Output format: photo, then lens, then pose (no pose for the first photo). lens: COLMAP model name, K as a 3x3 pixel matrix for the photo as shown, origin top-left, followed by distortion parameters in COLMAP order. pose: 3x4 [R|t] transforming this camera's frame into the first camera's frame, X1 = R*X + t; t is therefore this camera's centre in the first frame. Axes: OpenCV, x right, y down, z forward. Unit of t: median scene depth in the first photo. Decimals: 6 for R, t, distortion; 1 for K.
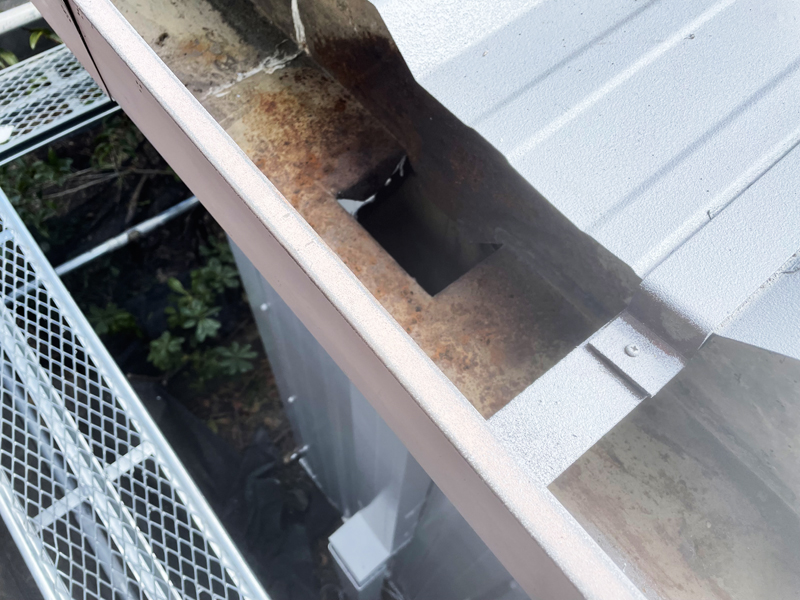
lens RADIAL K [[623.9, 0, 400.0], [0, 623.9, 300.0], [0, 0, 1]] dist [0.079955, -0.117217]
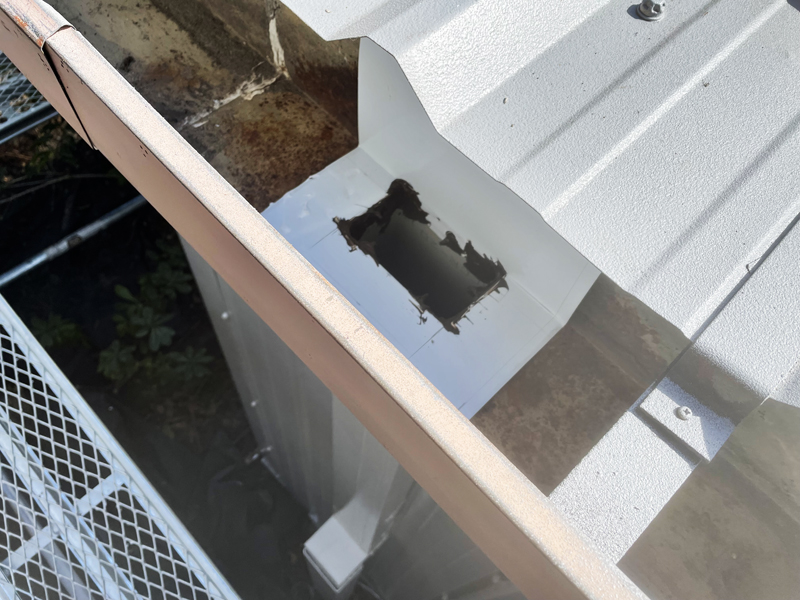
lens RADIAL K [[623.9, 0, 400.0], [0, 623.9, 300.0], [0, 0, 1]] dist [0.079955, -0.117217]
pose [[0.995047, -0.051551, 0.084994, -0.074152], [0.049155, 0.998339, 0.030042, -0.074025], [-0.086401, -0.025715, 0.995928, 0.028016]]
